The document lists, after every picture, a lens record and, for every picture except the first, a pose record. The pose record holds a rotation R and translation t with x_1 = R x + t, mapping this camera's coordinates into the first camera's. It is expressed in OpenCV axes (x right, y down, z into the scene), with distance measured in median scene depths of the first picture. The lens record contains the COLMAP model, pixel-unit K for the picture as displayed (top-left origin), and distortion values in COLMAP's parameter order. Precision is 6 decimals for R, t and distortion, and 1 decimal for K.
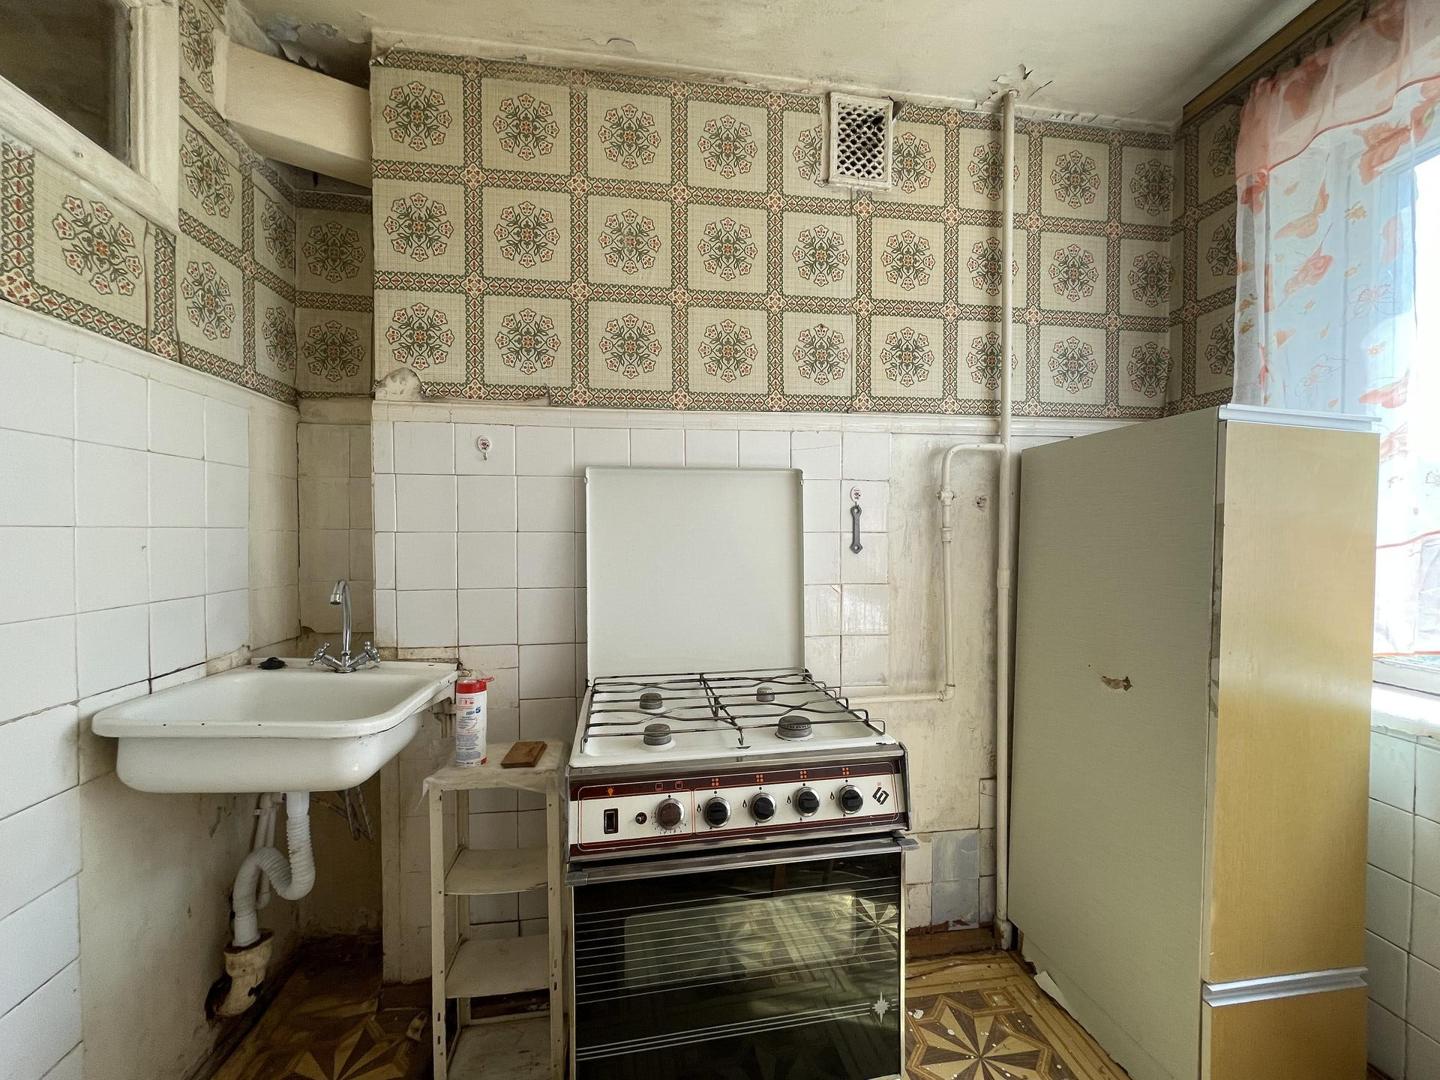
lens RADIAL K [[581.9, 0, 722.3], [0, 581.9, 542.0], [0, 0, 1]] dist [-0.005351, 0.000948]
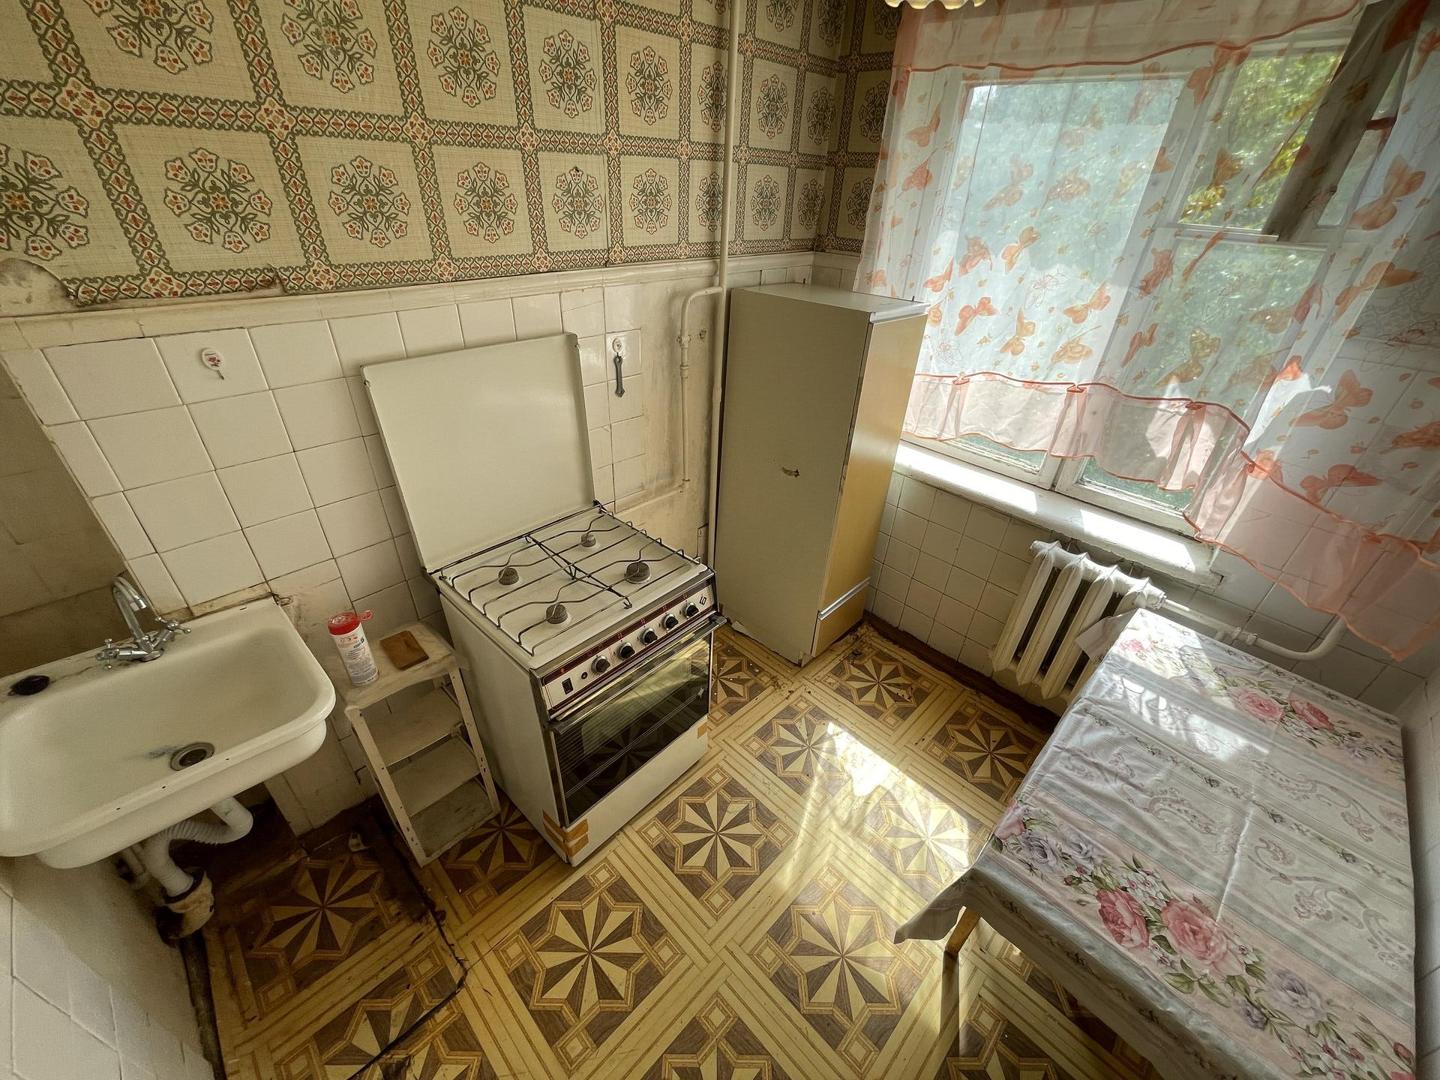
lens RADIAL K [[581.9, 0, 722.8], [0, 581.9, 541.1], [0, 0, 1]] dist [-0.005351, 0.000948]
pose [[0.792848, -0.294078, 0.533770, -0.336782], [-0.036197, 0.851596, 0.522947, -0.374362], [-0.608344, -0.433939, 0.664541, -0.037473]]
